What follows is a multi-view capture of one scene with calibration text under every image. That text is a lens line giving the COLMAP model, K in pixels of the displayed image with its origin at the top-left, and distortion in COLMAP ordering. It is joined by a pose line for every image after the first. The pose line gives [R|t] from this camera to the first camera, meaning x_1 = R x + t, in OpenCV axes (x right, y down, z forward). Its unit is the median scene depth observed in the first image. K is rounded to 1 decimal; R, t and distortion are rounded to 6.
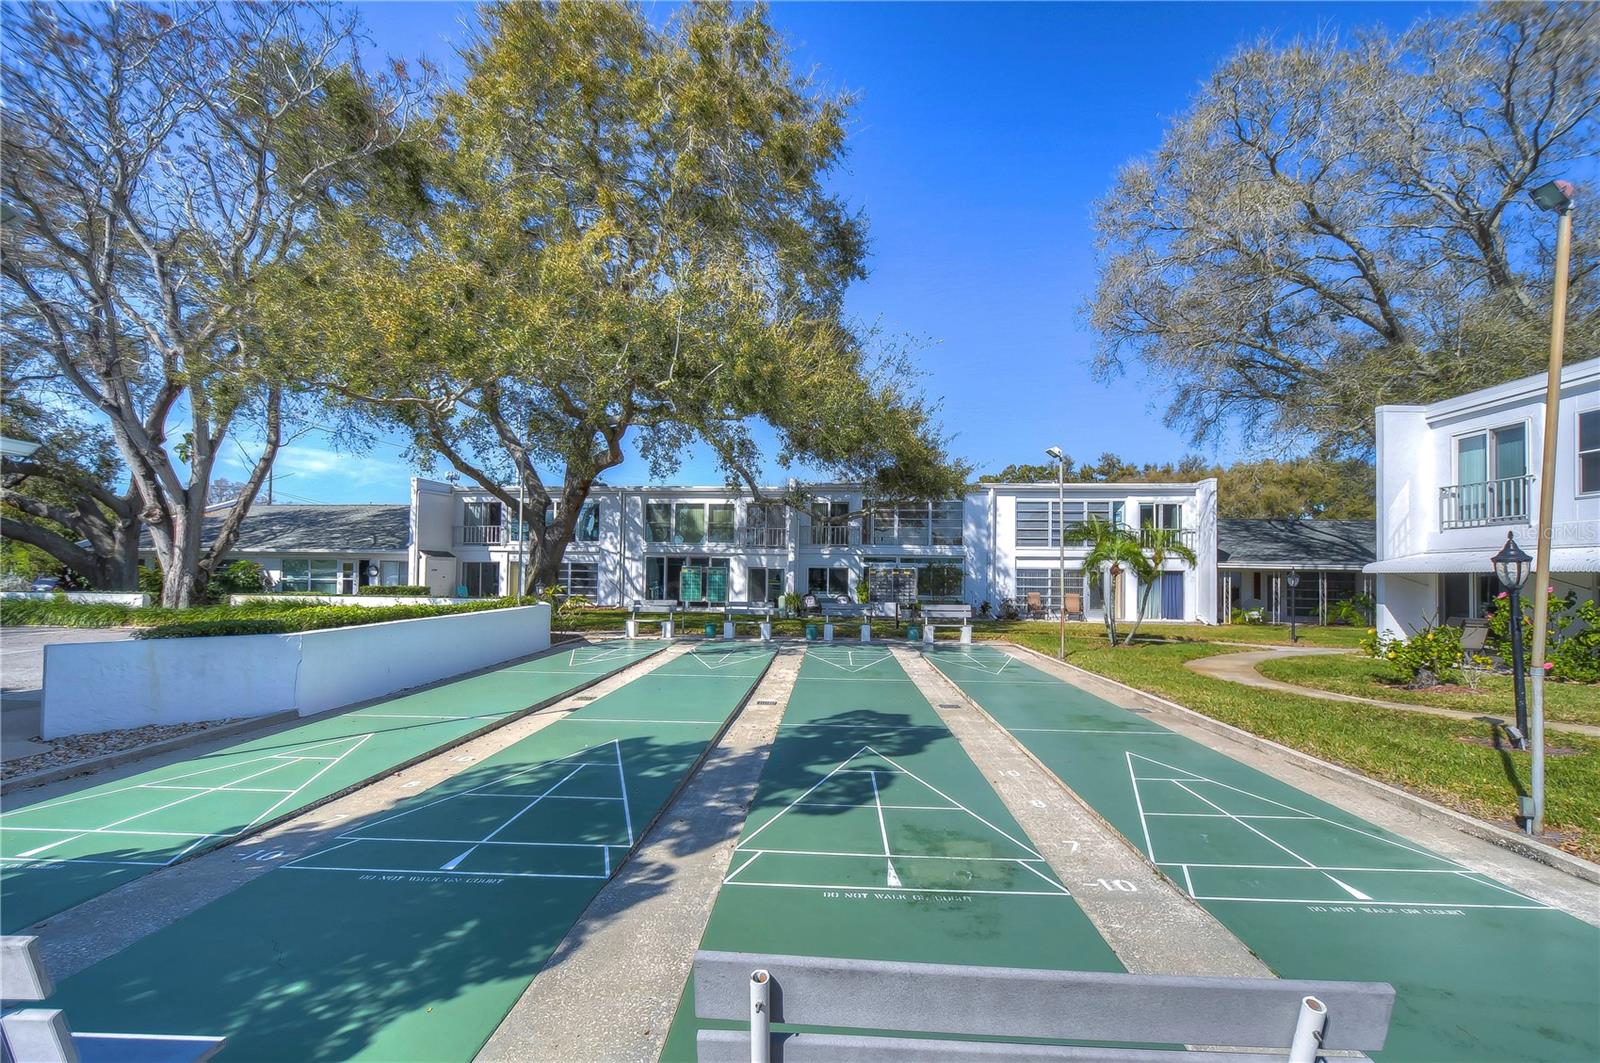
lens RADIAL K [[736.9, 0, 800.0], [0, 736.9, 531.5], [0, 0, 1]] dist [0.003323, -0.000846]
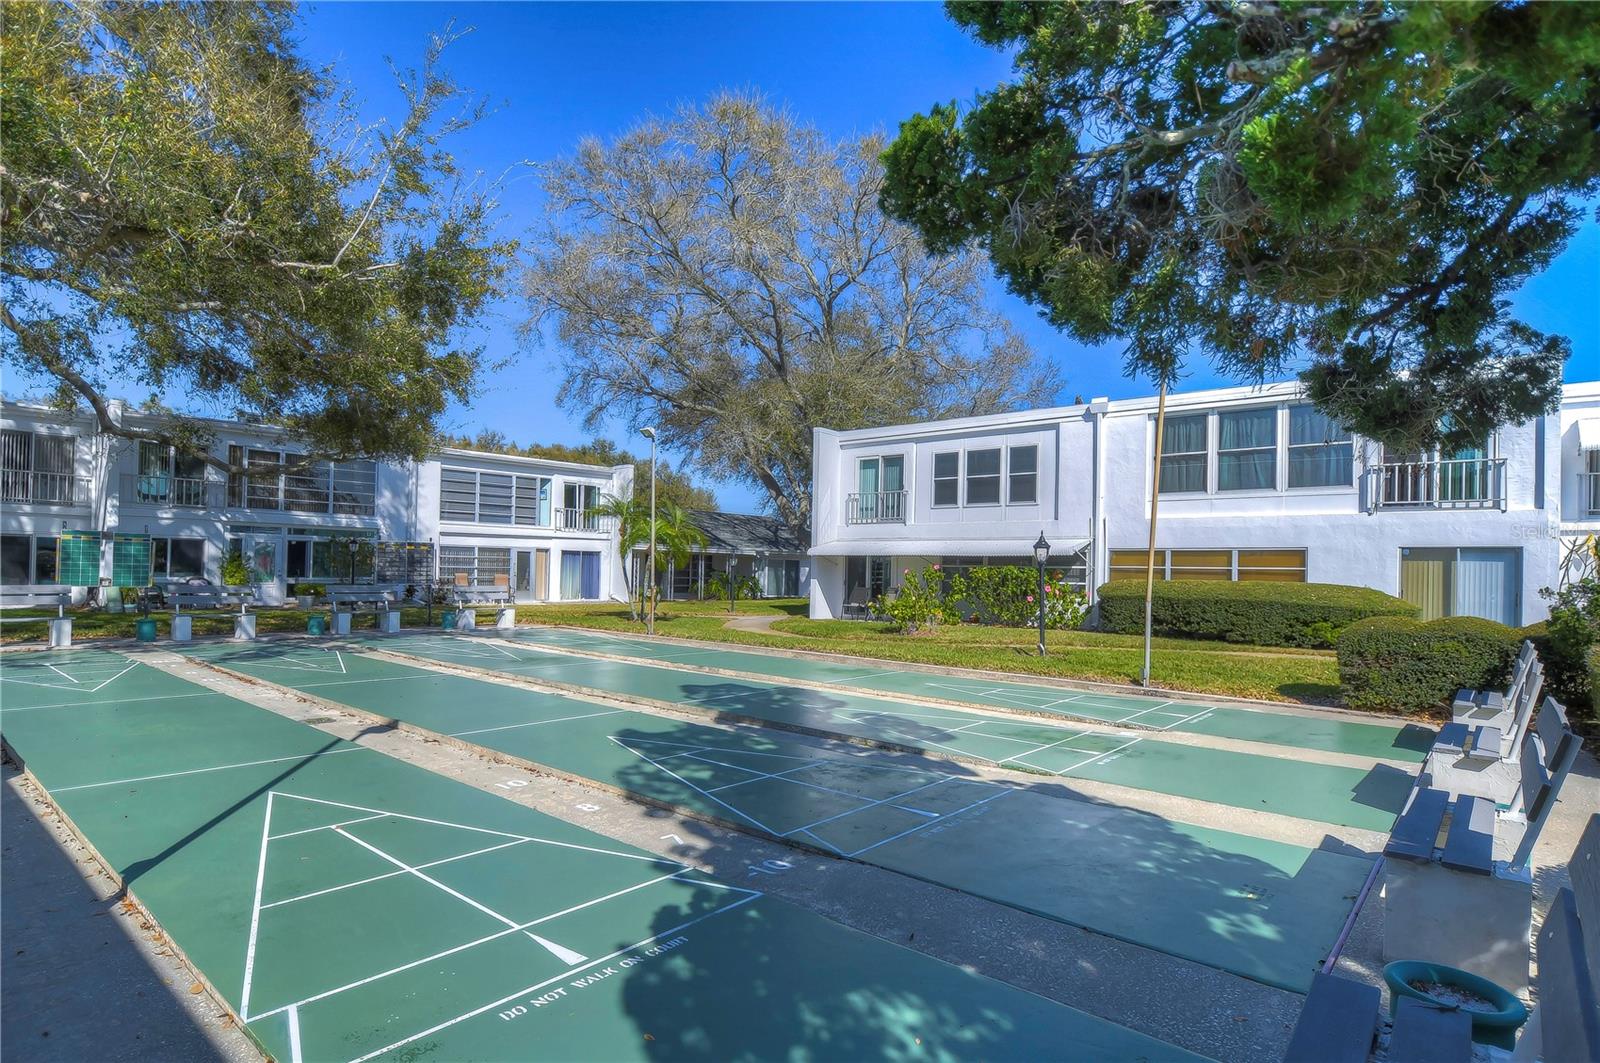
lens RADIAL K [[834.5, 0, 800.0], [0, 834.5, 531.5], [0, 0, 1]] dist [0.000737, 0.000248]
pose [[0.612211, 0.035848, 0.789882, -0.281403], [-0.058489, 0.998288, 0.000027, 0.011055], [-0.788529, -0.046216, 0.613259, 0.079476]]
